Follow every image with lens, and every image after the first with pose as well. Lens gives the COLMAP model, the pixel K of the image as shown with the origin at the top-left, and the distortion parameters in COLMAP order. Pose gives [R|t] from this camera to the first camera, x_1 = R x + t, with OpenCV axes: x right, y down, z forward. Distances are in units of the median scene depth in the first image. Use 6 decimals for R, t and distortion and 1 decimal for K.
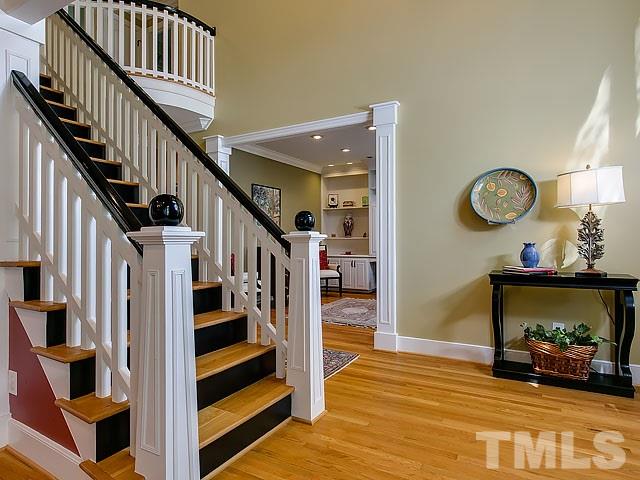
lens RADIAL K [[385.3, 0, 318.3], [0, 385.3, 239.7], [0, 0, 1]] dist [-0.004729, -0.001007]
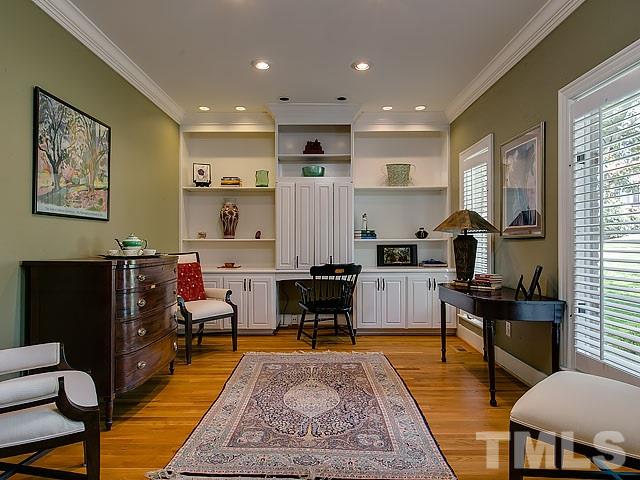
lens RADIAL K [[385.3, 0, 321.9], [0, 385.3, 237.2], [0, 0, 1]] dist [-0.004729, -0.001007]
pose [[0.876436, 0.006534, 0.481474, -0.081708], [0.000322, 0.999900, -0.014155, 0.000357], [-0.481518, 0.012561, 0.876346, 0.421832]]
